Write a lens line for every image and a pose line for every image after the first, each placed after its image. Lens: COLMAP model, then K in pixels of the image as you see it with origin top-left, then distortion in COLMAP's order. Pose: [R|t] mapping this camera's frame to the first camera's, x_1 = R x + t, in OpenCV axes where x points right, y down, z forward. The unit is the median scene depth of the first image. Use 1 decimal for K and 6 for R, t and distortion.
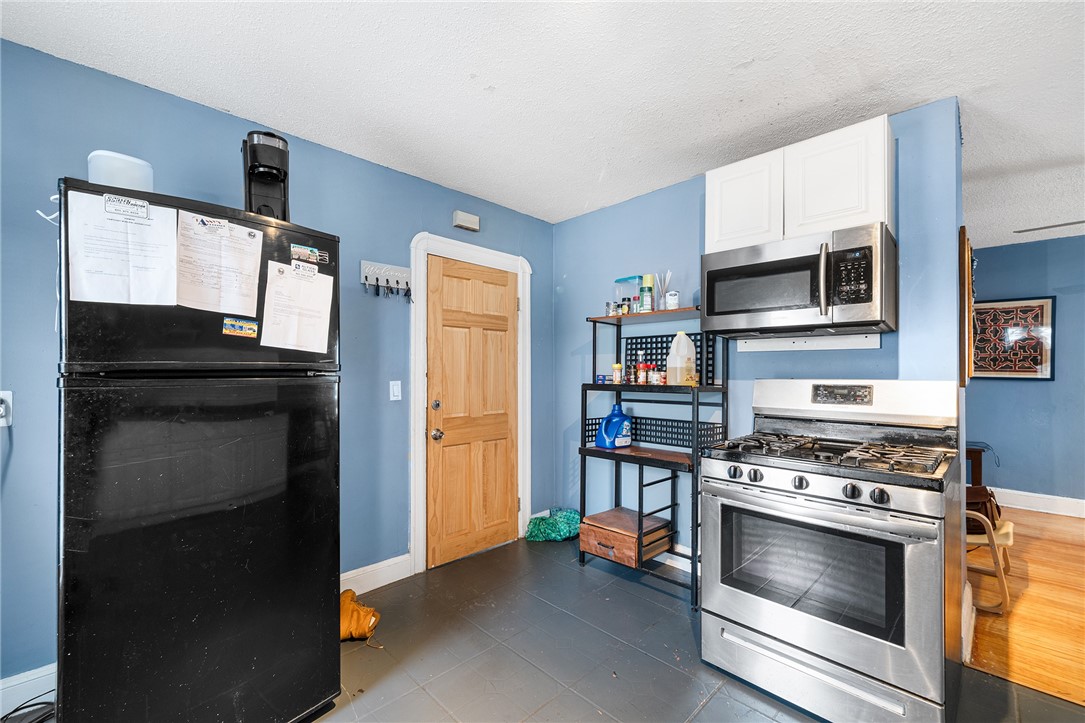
lens RADIAL K [[448.4, 0, 542.3], [0, 448.4, 368.0], [0, 0, 1]] dist [0.000613, -0.000024]
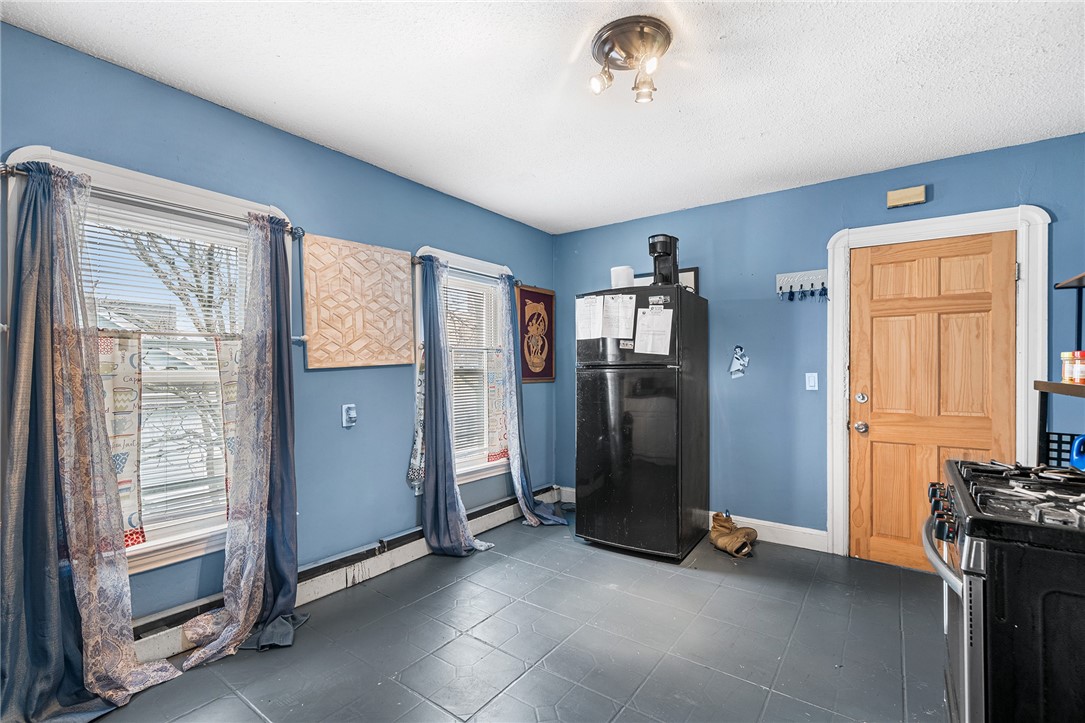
lens RADIAL K [[484.5, 0, 522.5], [0, 484.5, 367.1], [0, 0, 1]] dist [-0.000811, -0.000238]
pose [[0.145328, 0.002451, -0.989381, 0.753100], [0.012617, 0.999911, 0.004331, -0.000129], [0.989303, -0.013112, 0.145284, 0.102025]]
